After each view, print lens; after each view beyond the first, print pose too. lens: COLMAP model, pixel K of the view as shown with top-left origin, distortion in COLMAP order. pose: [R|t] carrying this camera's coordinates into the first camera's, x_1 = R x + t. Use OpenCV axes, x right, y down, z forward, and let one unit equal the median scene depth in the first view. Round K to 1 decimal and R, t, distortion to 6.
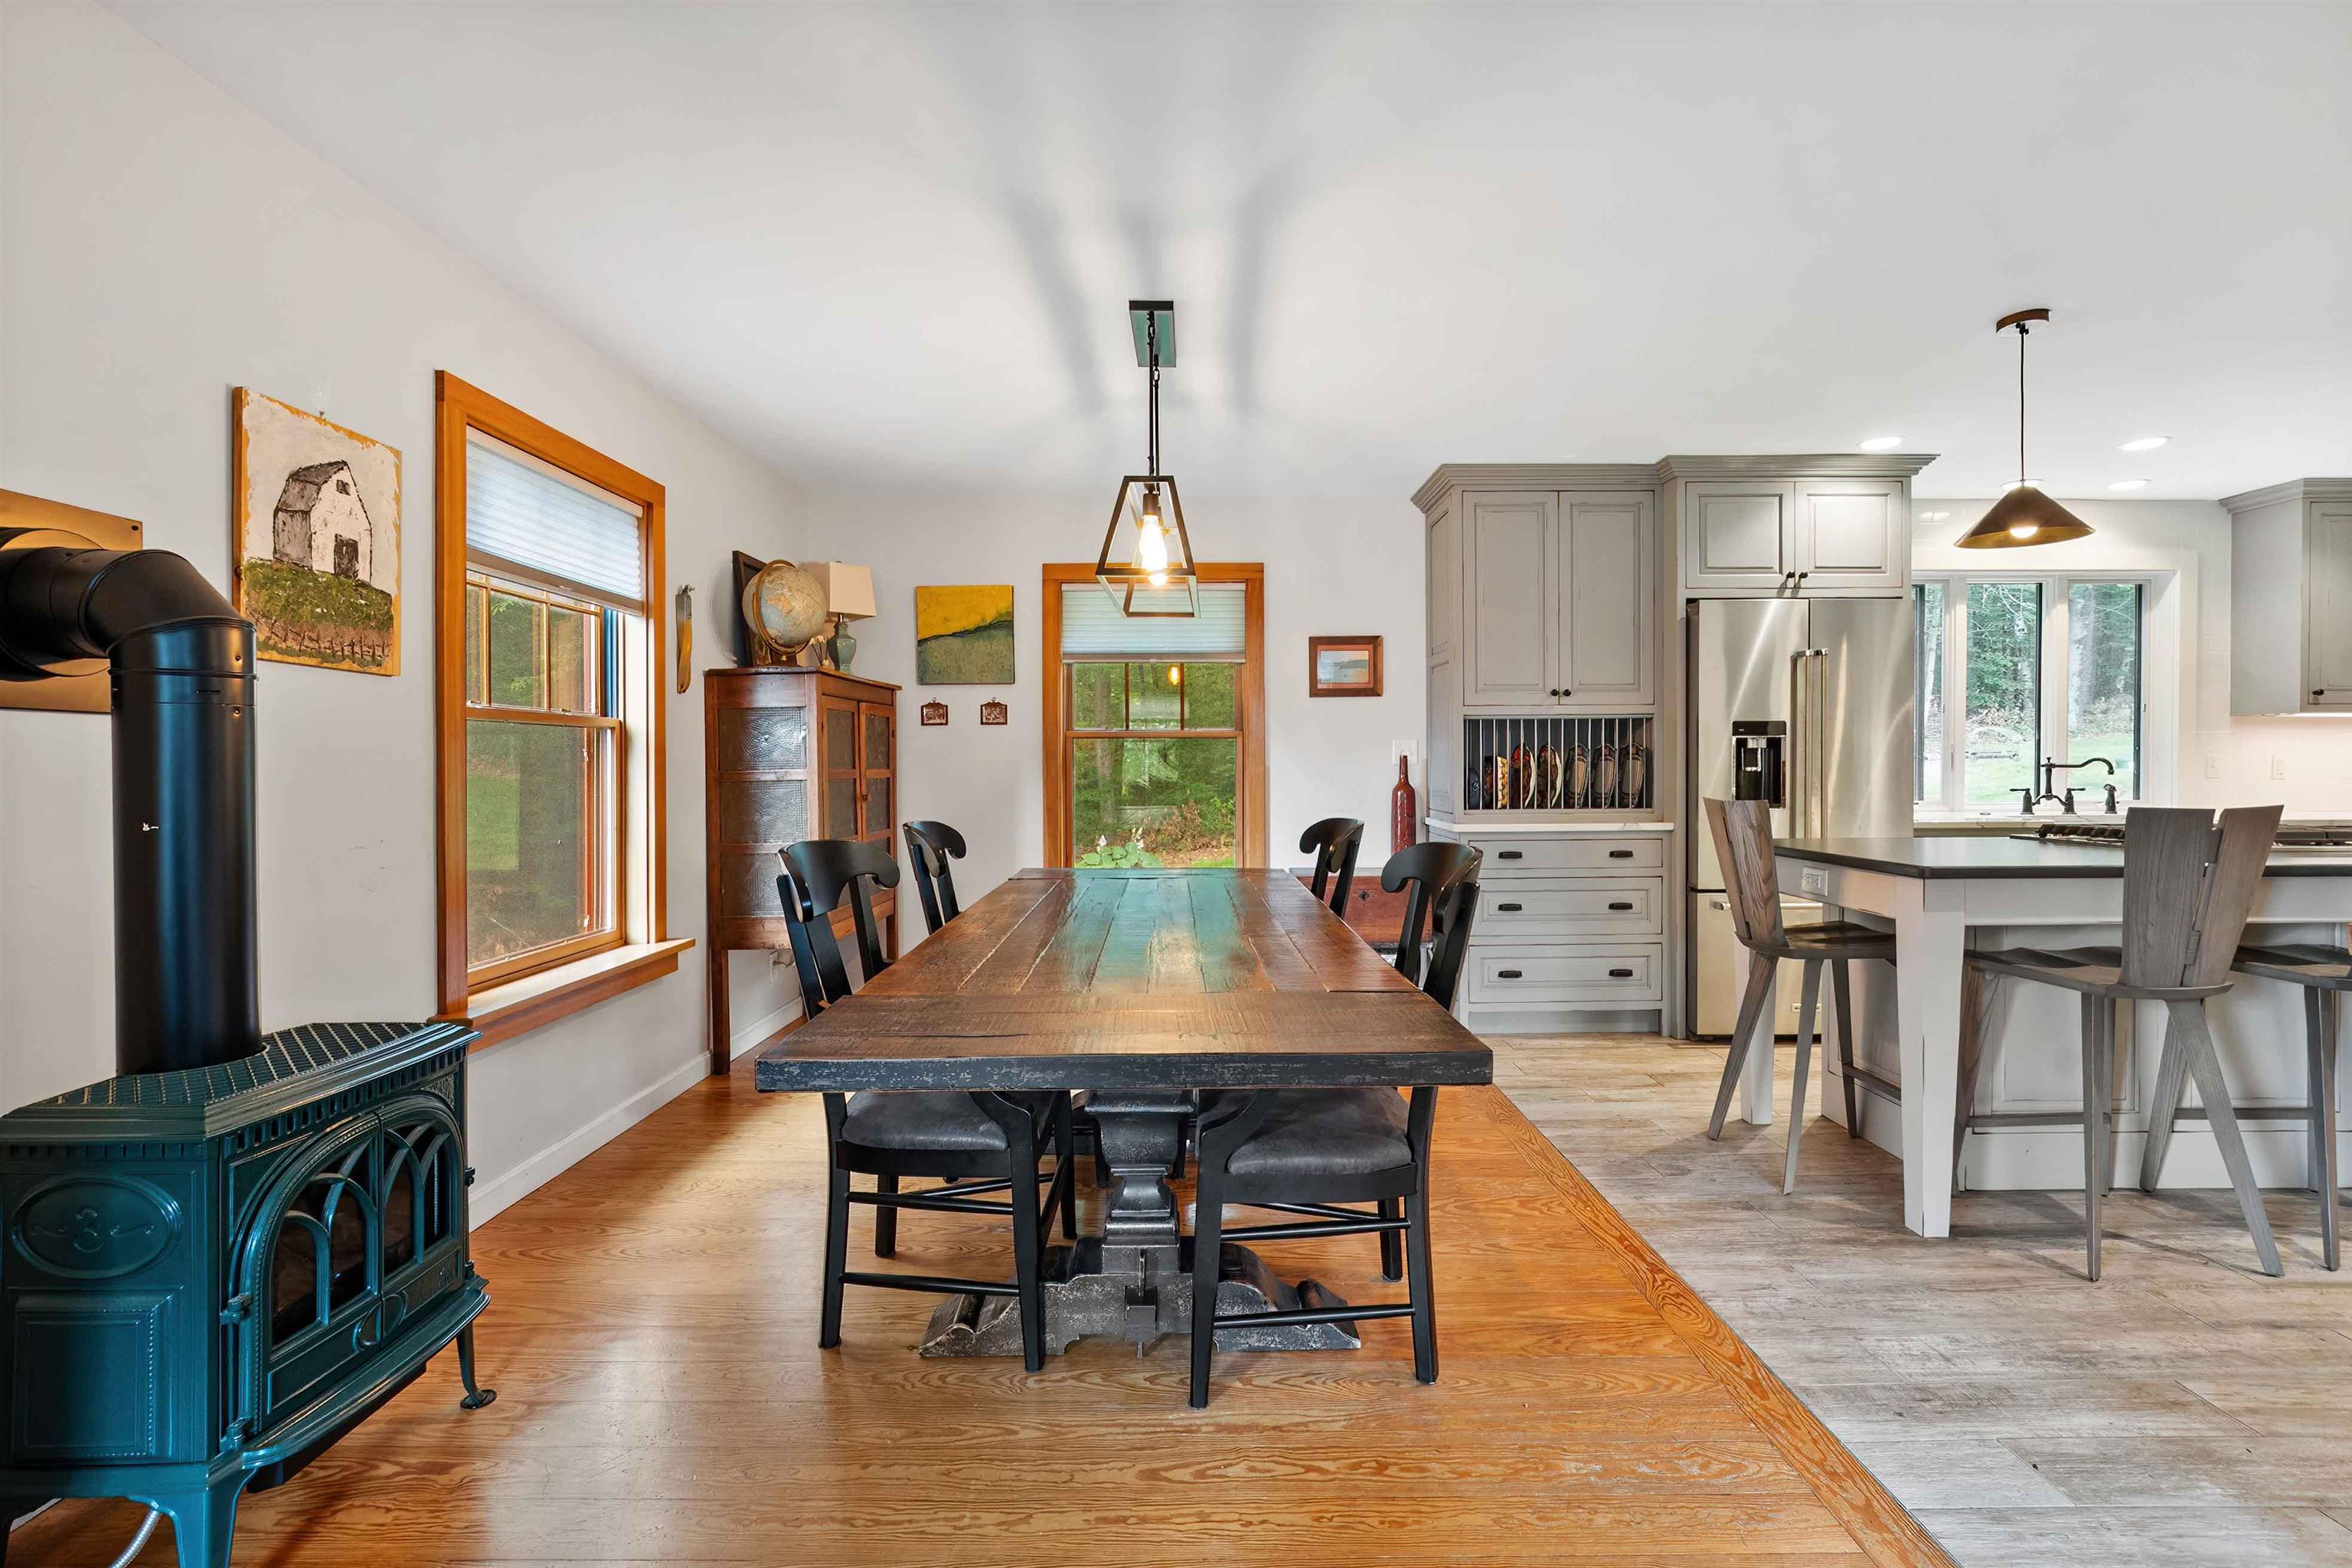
lens RADIAL K [[1051.6, 0, 1191.9], [0, 1051.6, 773.9], [0, 0, 1]] dist [-0.015466, 0.008320]
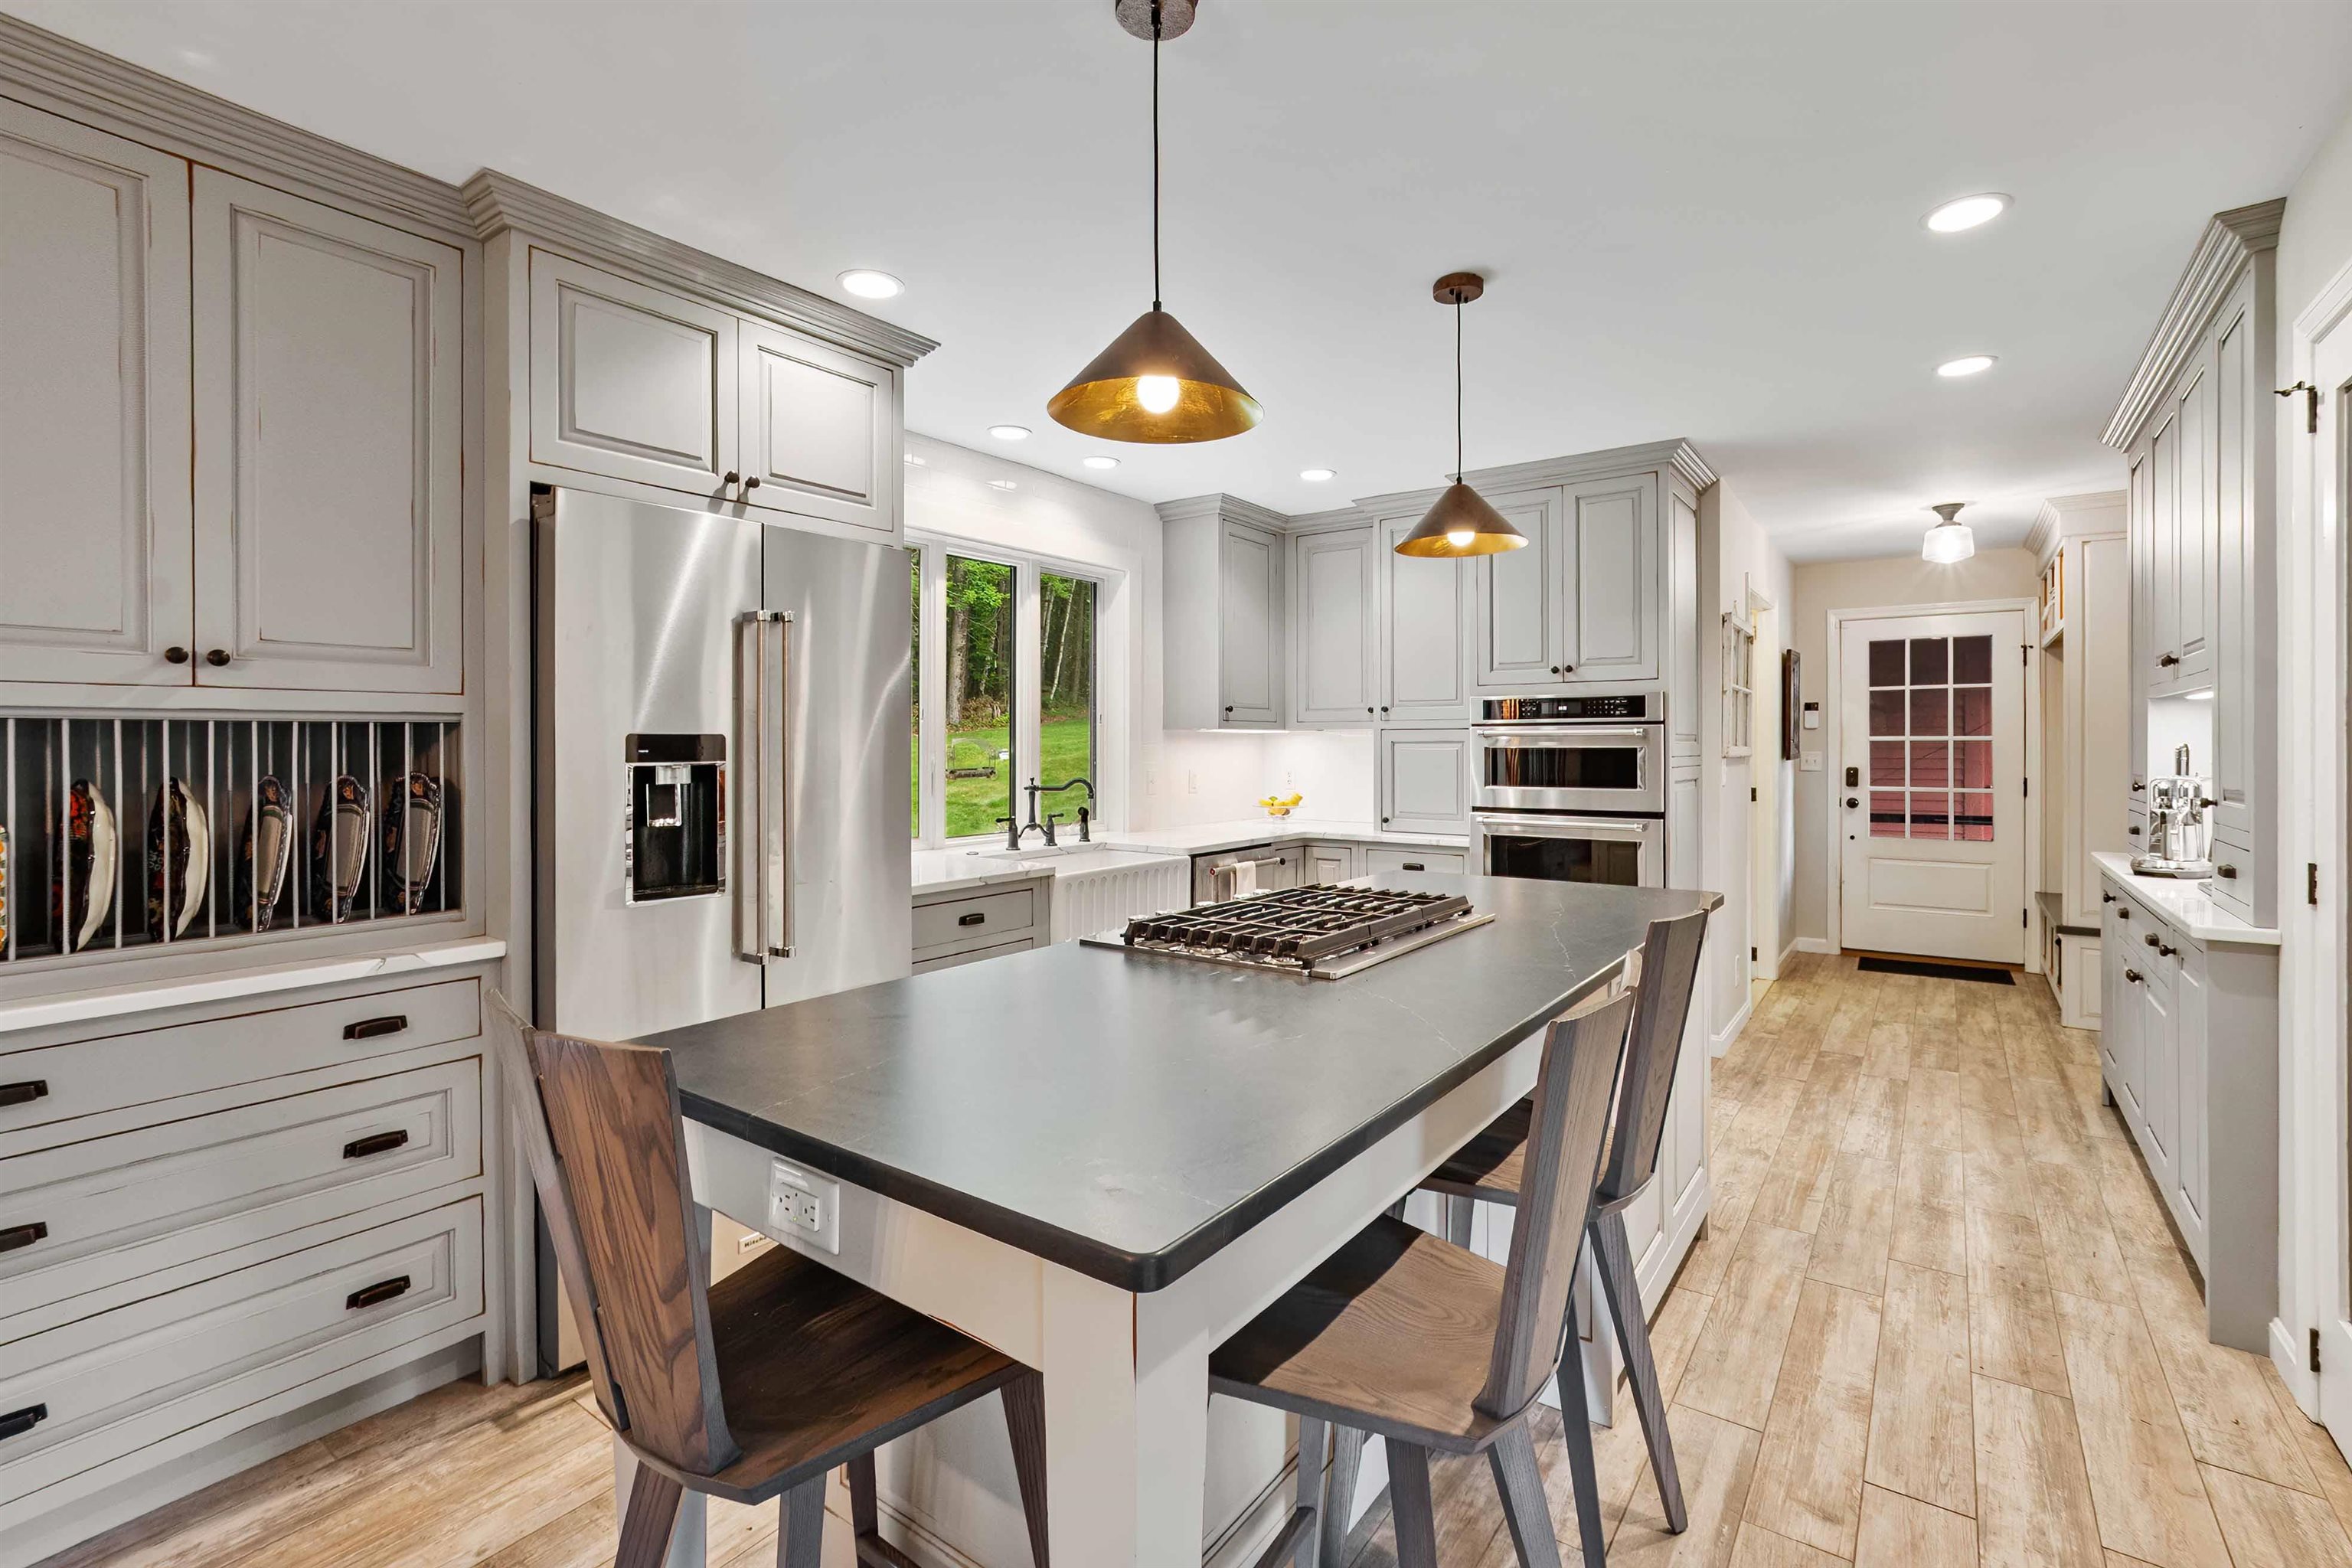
lens RADIAL K [[1044.0, 0, 1185.2], [0, 1044.0, 751.2], [0, 0, 1]] dist [-0.010429, 0.000879]
pose [[0.598761, -0.002148, 0.800925, 0.273753], [0.008261, 0.999960, -0.003494, -0.038250], [-0.800885, 0.008709, 0.598754, 0.478886]]
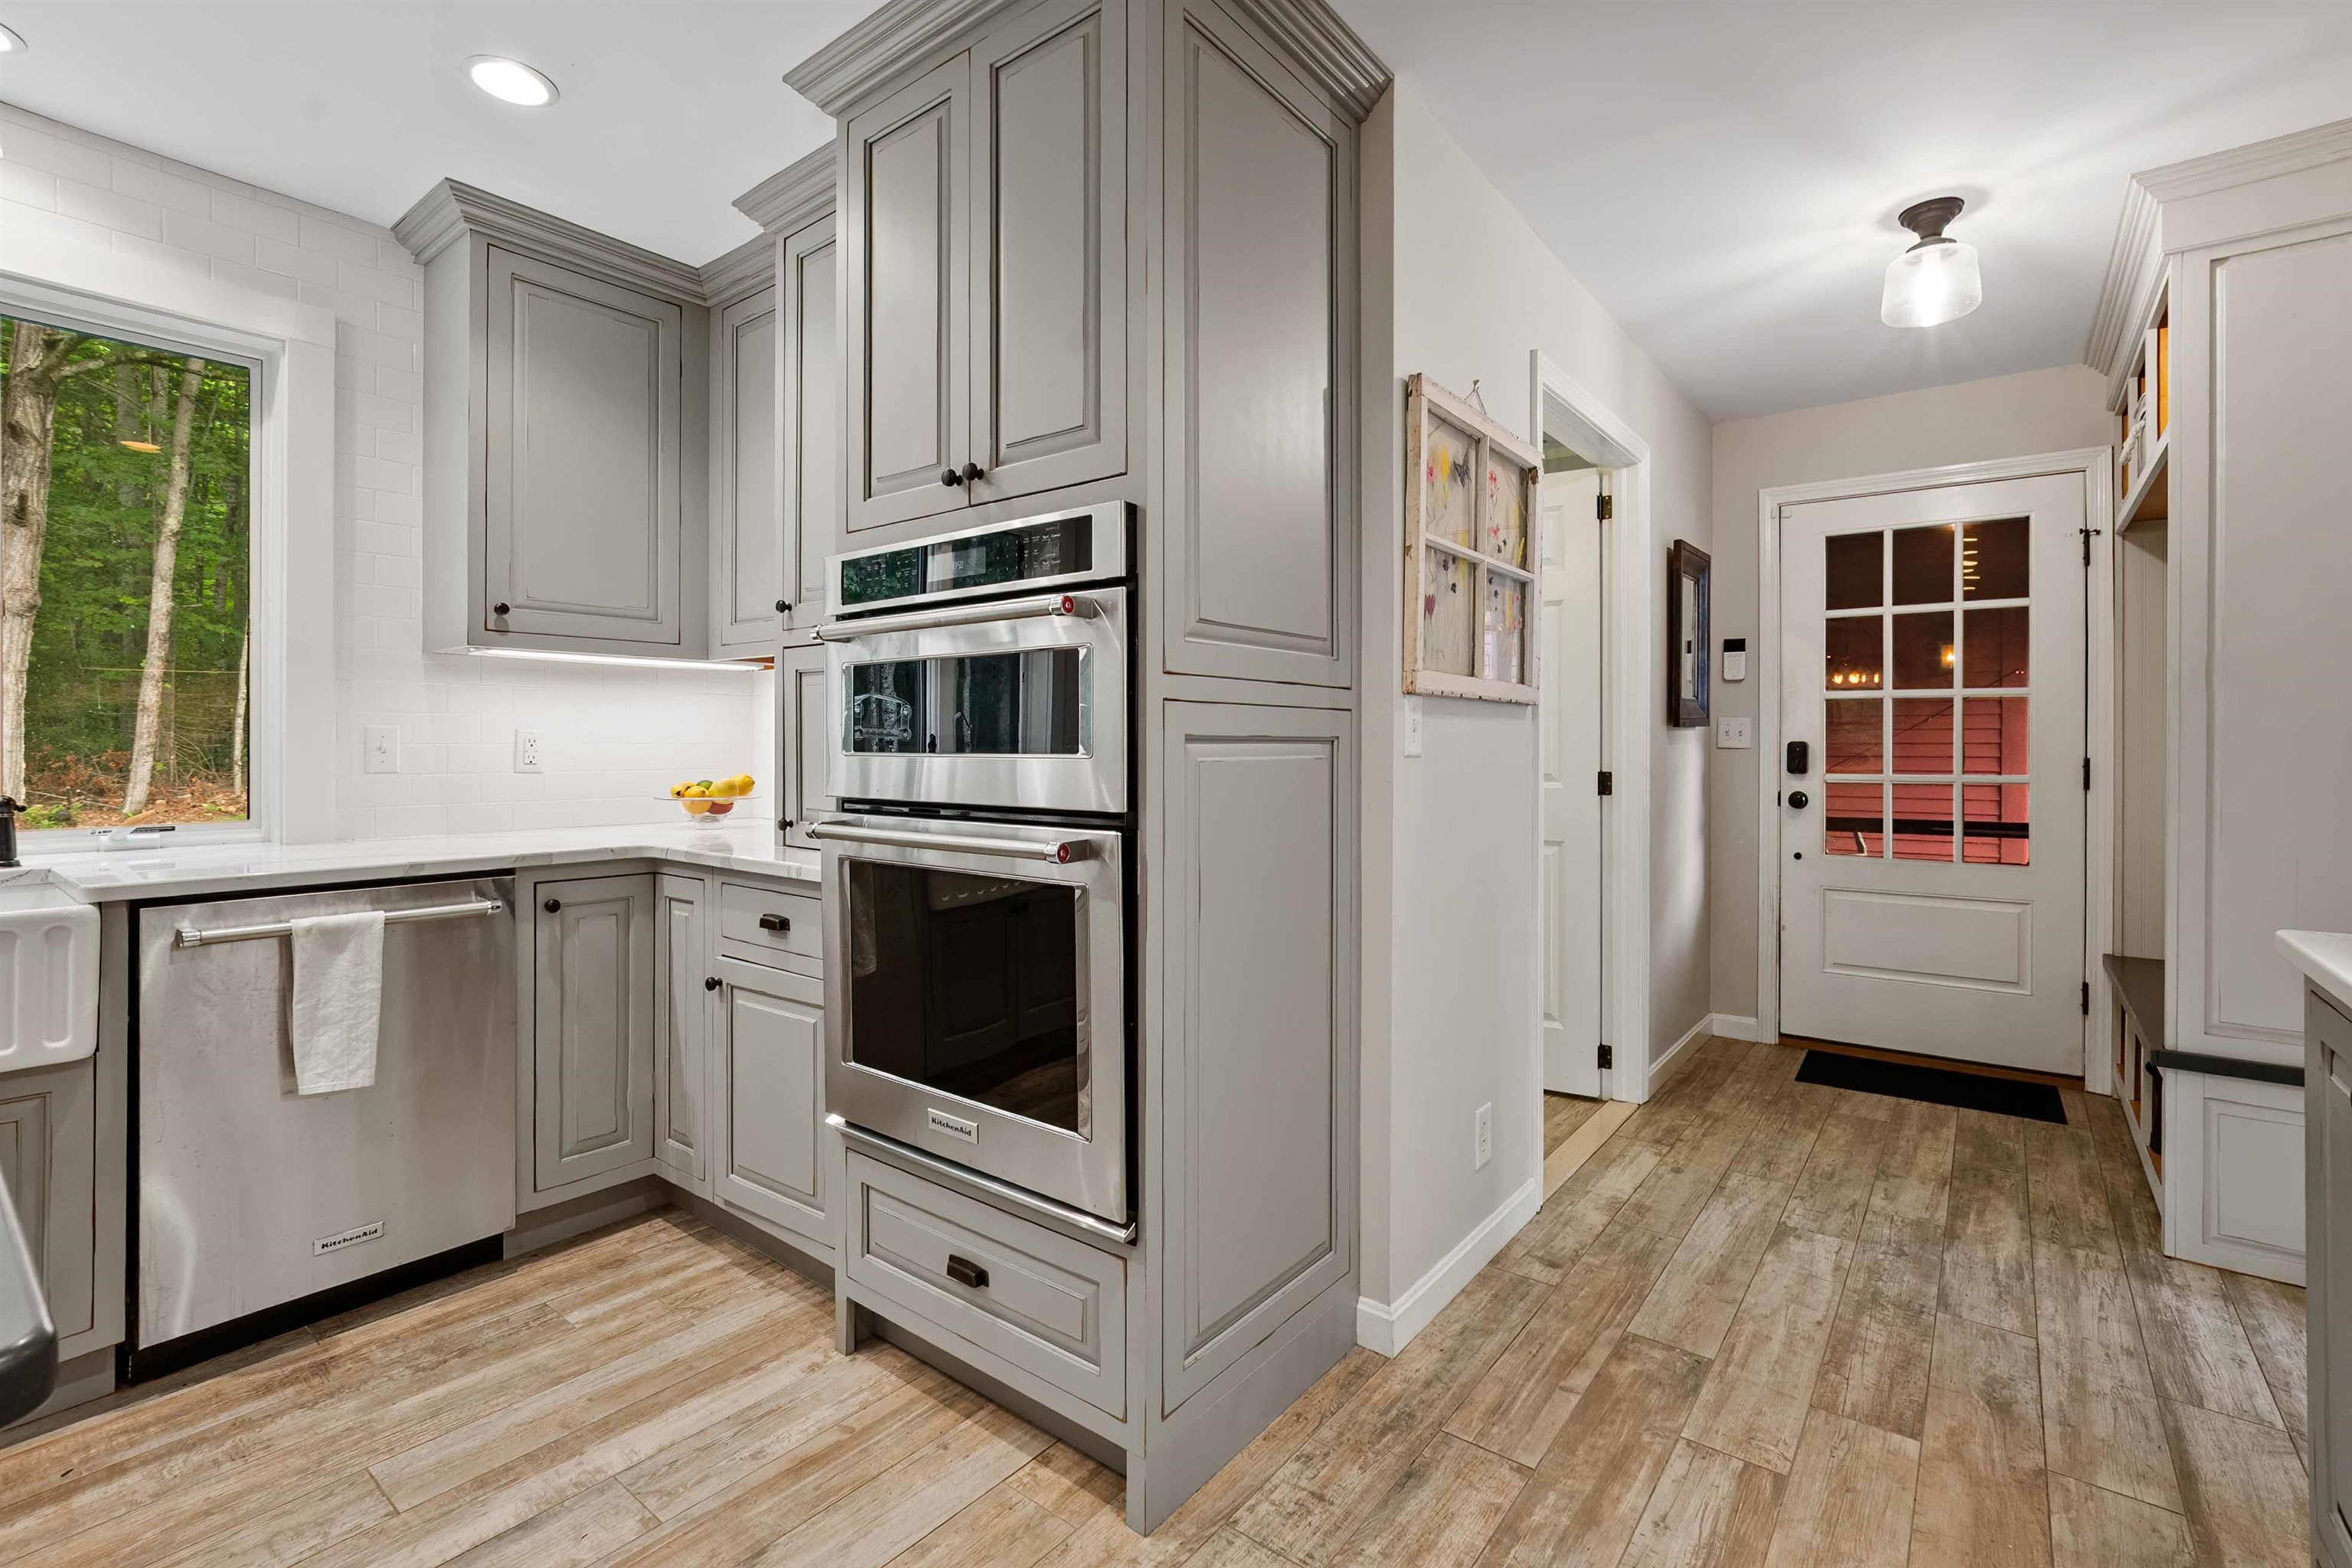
lens RADIAL K [[1044.0, 0, 1185.2], [0, 1044.0, 751.2], [0, 0, 1]] dist [-0.010429, 0.000879]
pose [[0.625649, -0.000670, 0.780104, 0.987129], [0.004837, 0.999984, -0.003020, -0.004274], [-0.780089, 0.005663, 0.625643, 0.452968]]
